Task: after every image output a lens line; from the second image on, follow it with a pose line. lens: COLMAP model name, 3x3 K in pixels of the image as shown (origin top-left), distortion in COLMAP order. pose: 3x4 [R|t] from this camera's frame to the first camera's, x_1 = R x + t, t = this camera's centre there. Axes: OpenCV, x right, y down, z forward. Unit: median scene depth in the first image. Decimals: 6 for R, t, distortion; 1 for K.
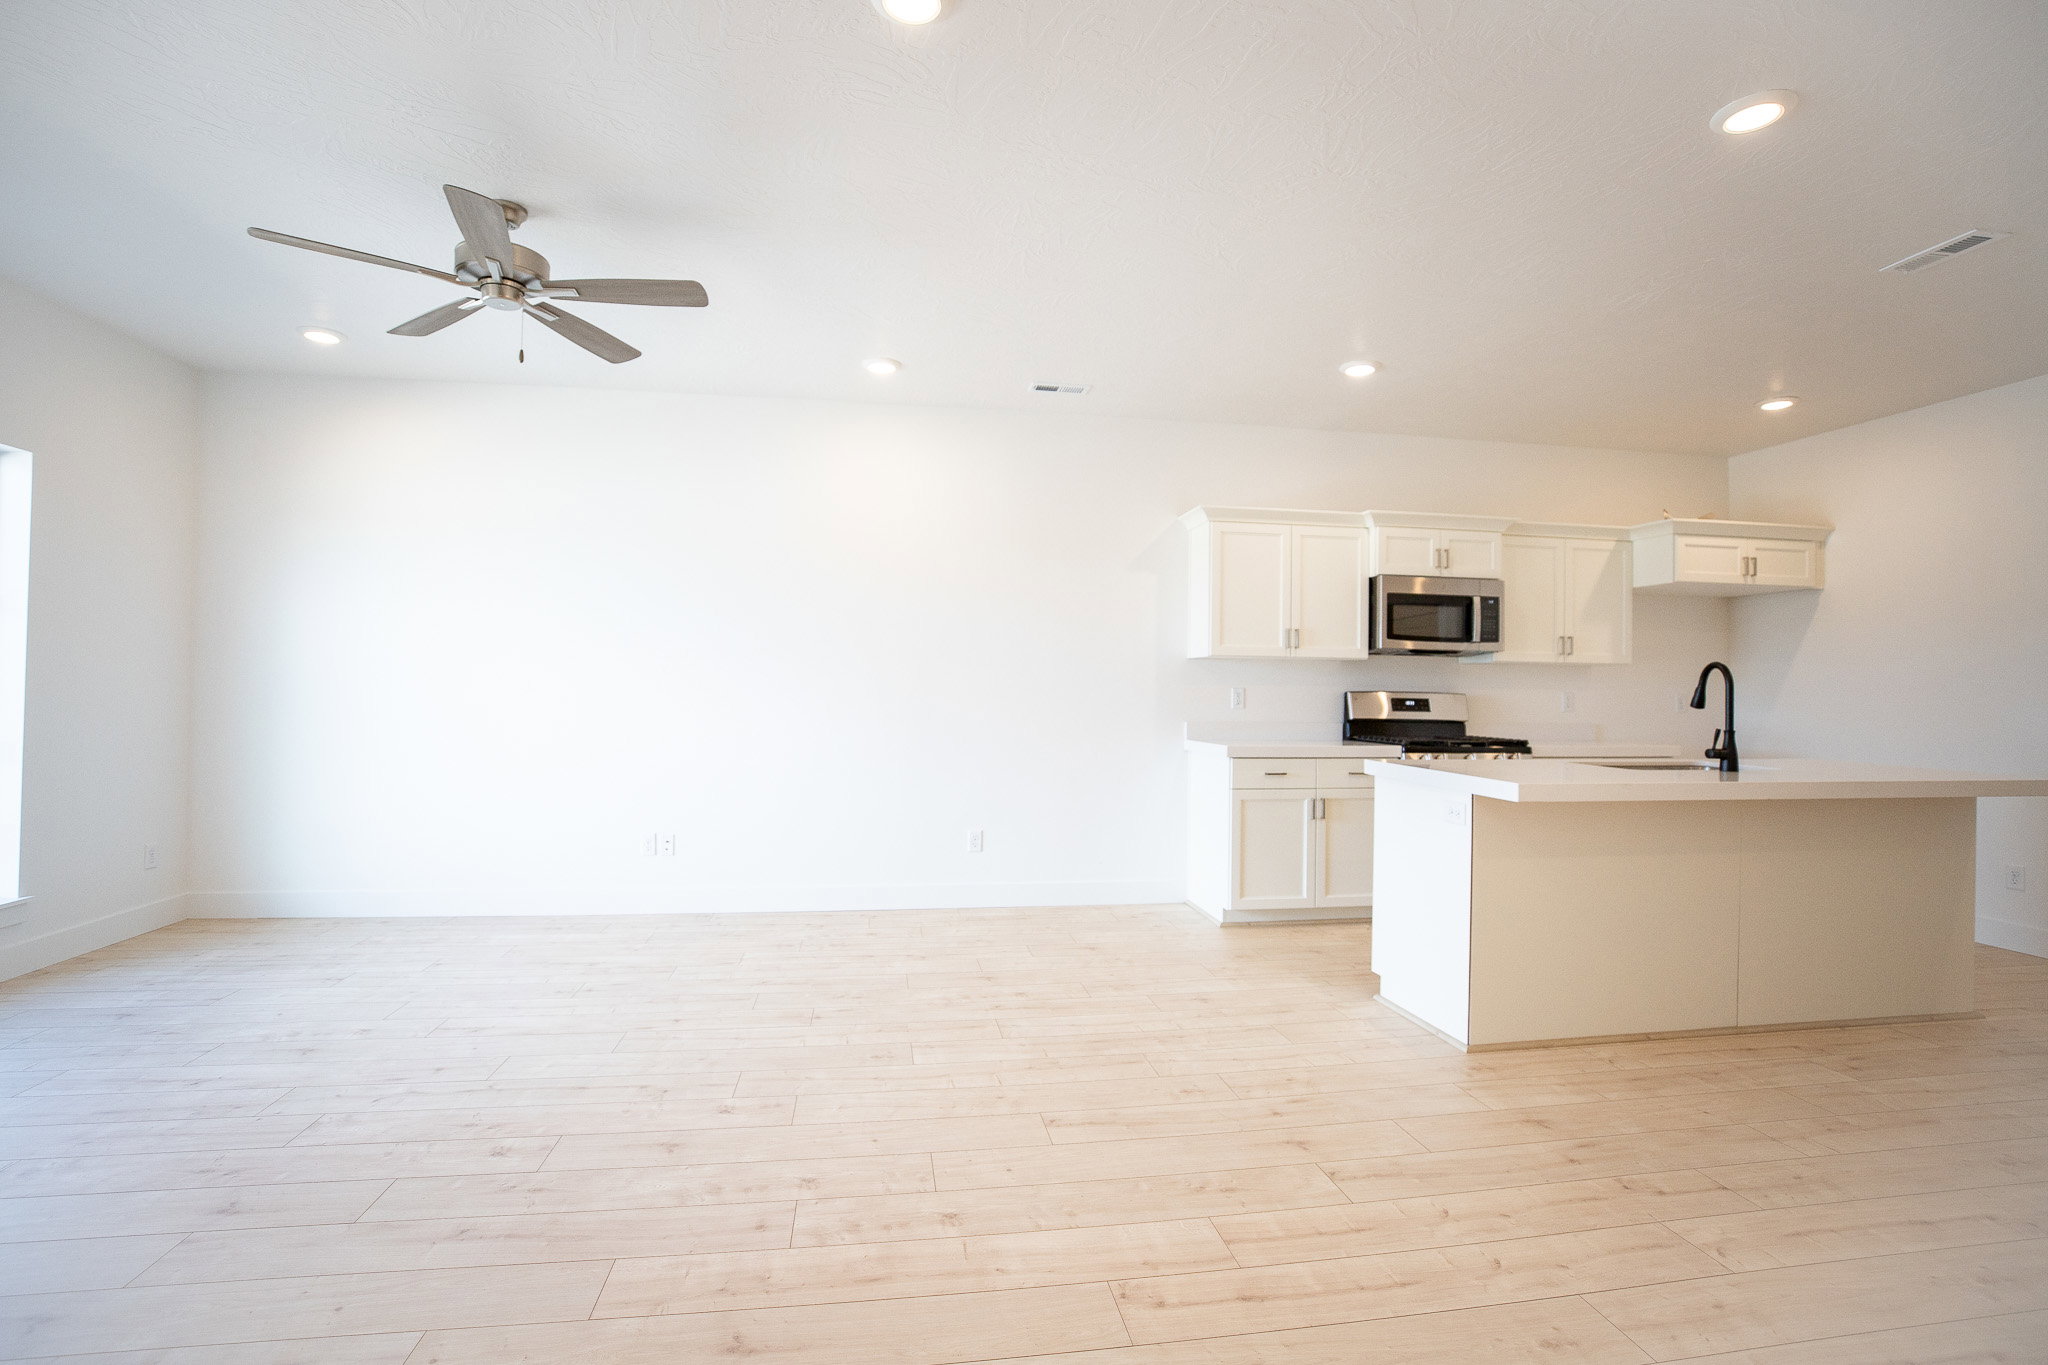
lens RADIAL K [[932.9, 0, 1026.6], [0, 932.9, 666.0], [0, 0, 1]] dist [-0.017476, 0.001157]
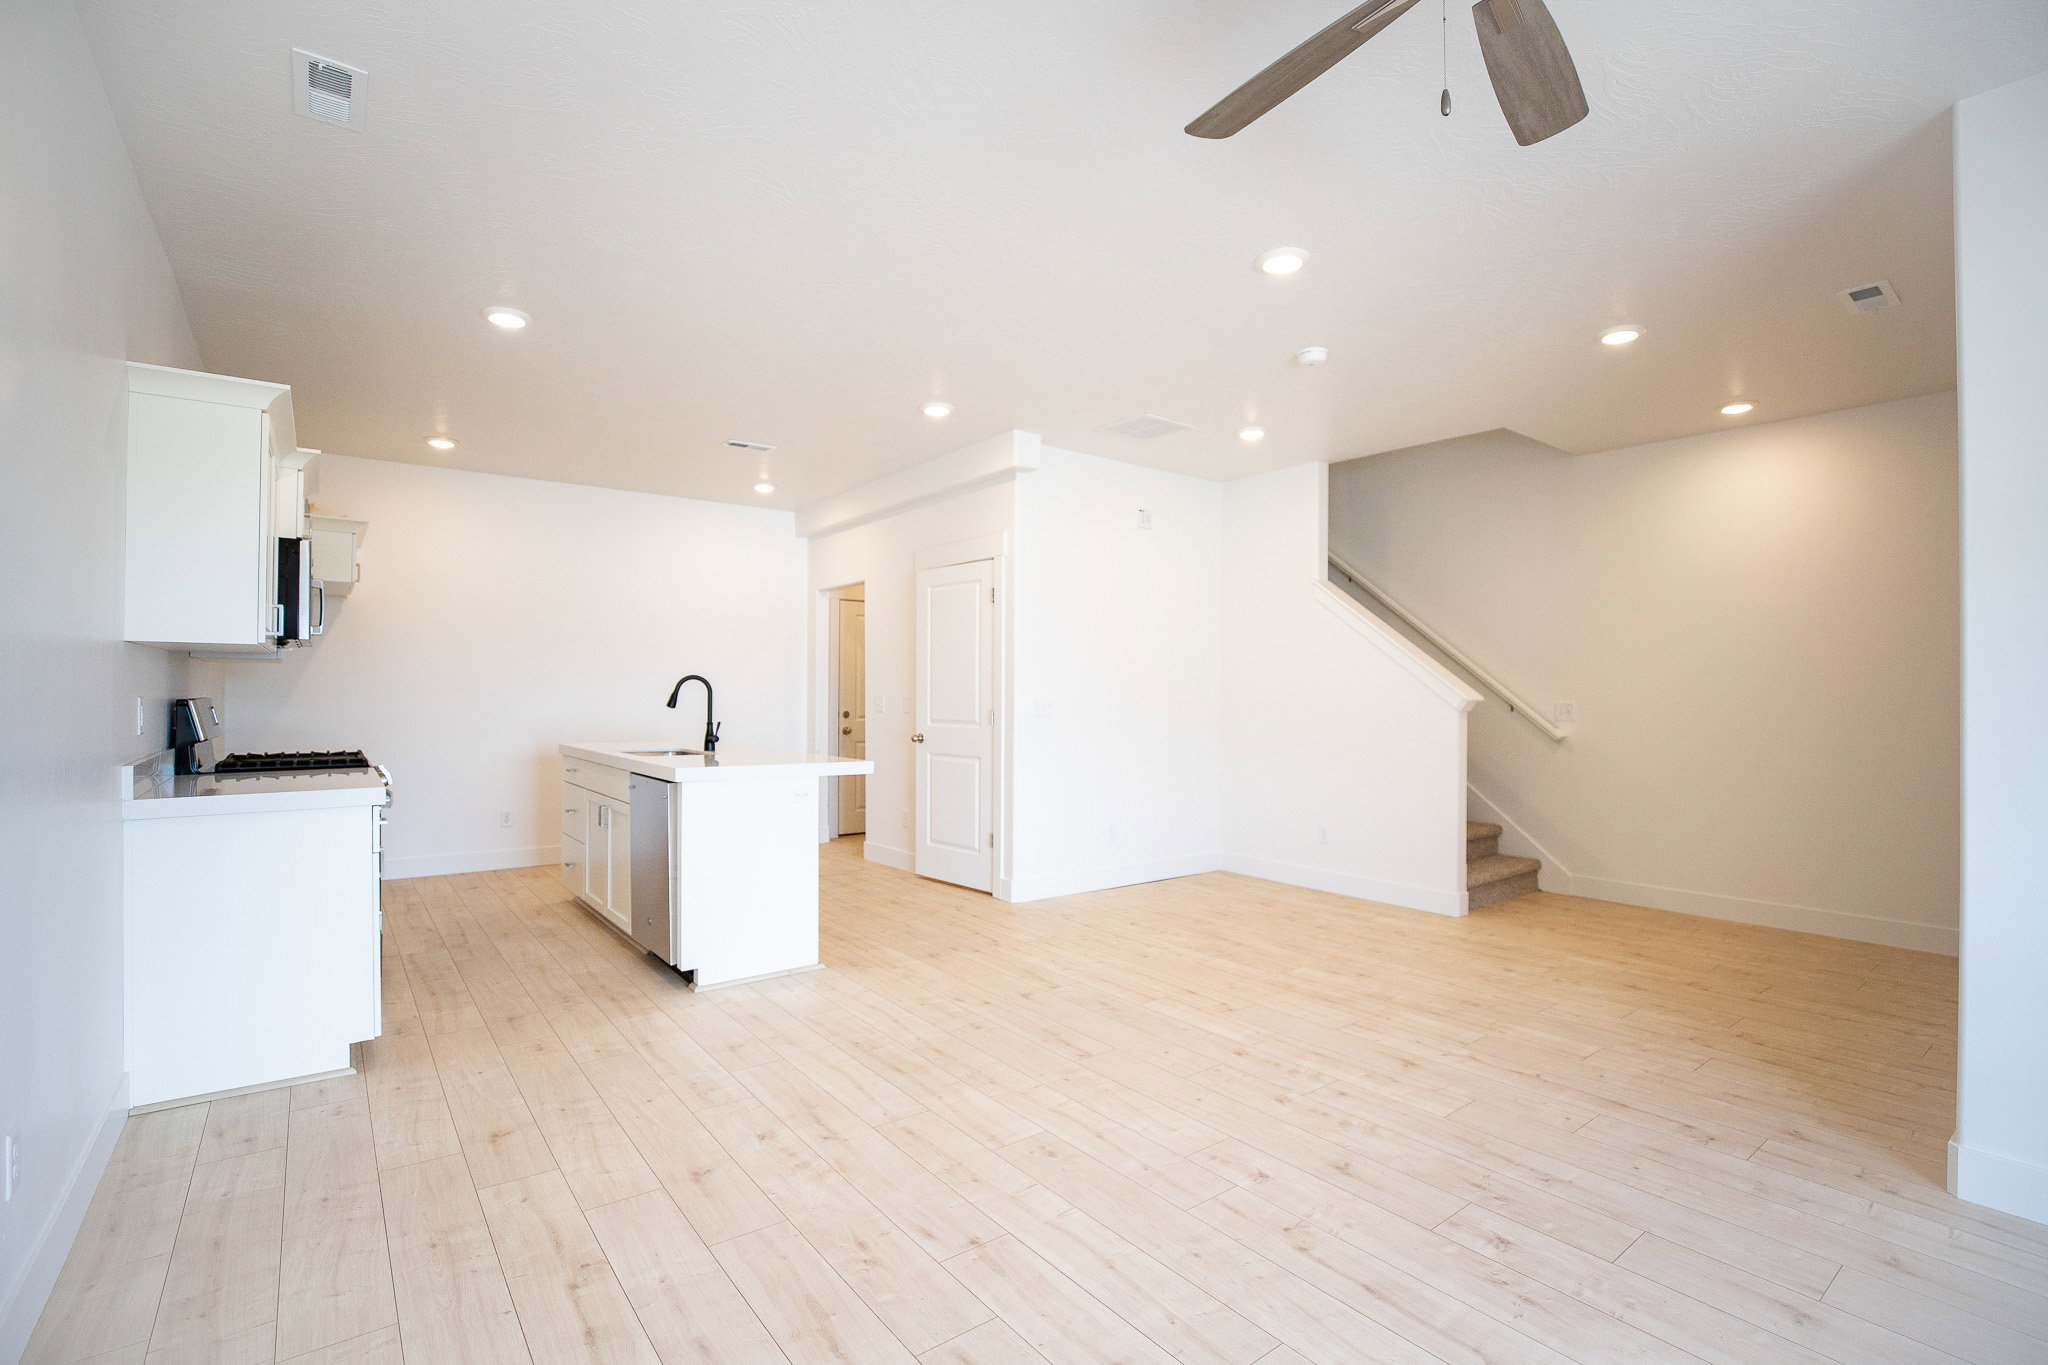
lens RADIAL K [[932.9, 0, 1029.7], [0, 932.9, 689.1], [0, 0, 1]] dist [-0.017476, 0.001157]
pose [[-0.471971, -0.009167, 0.881566, -0.607030], [-0.034255, 0.999382, -0.007947, 0.008888], [-0.880948, -0.033949, -0.471993, 0.982465]]
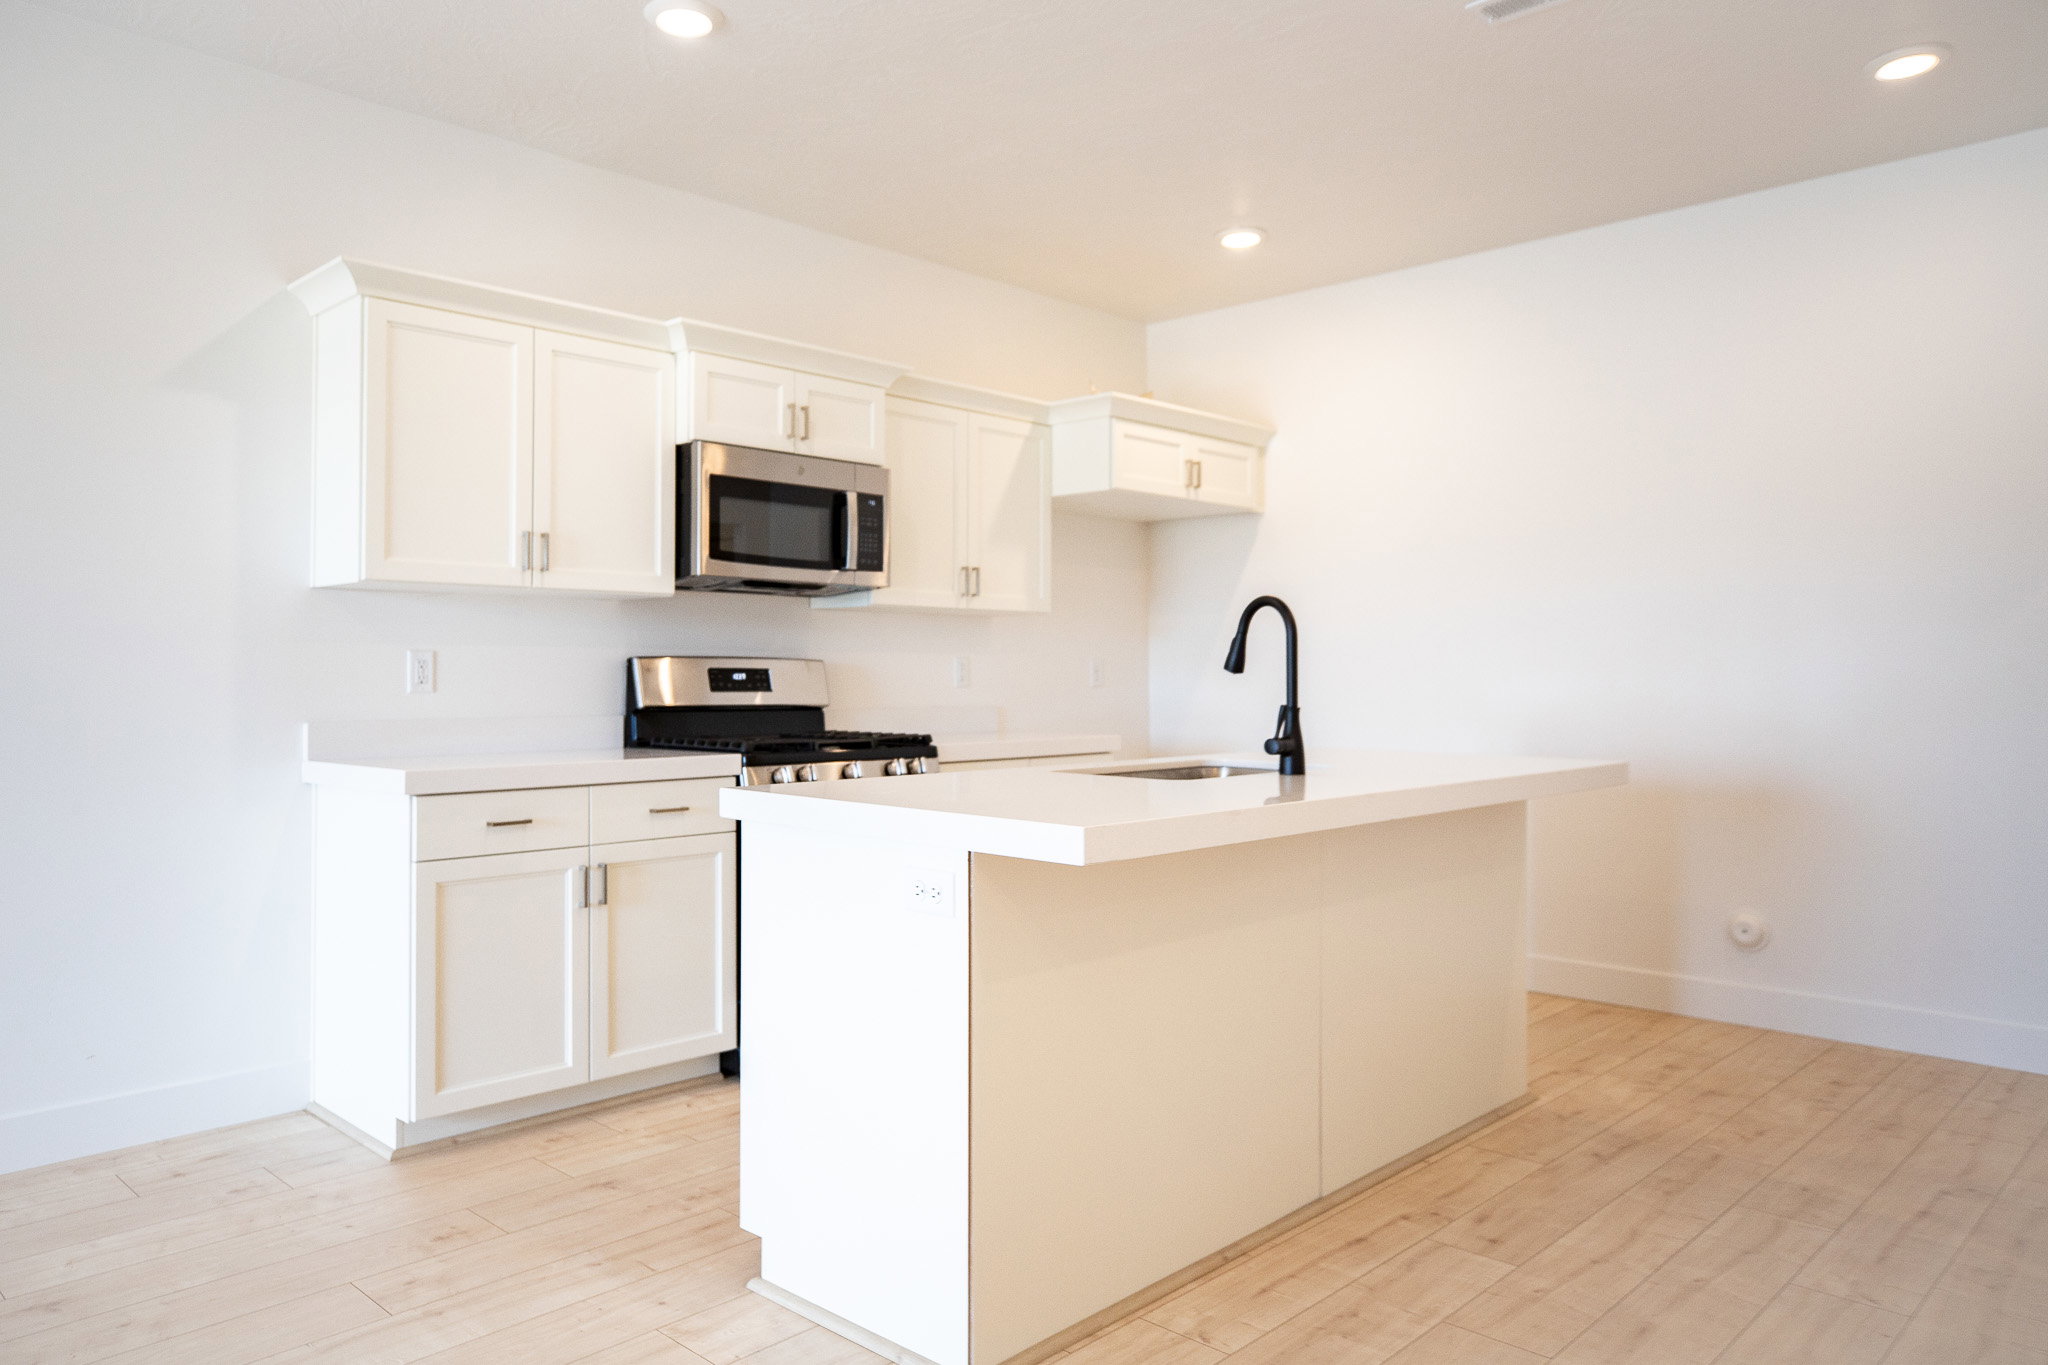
lens RADIAL K [[1389.7, 0, 978.2], [0, 1389.7, 650.7], [0, 0, 1]] dist [-0.007753, 0.001296]
pose [[0.808296, -0.002046, 0.588772, 0.042101], [-0.004797, 0.999938, 0.010060, 0.019046], [-0.588756, -0.010956, 0.808236, 0.299414]]
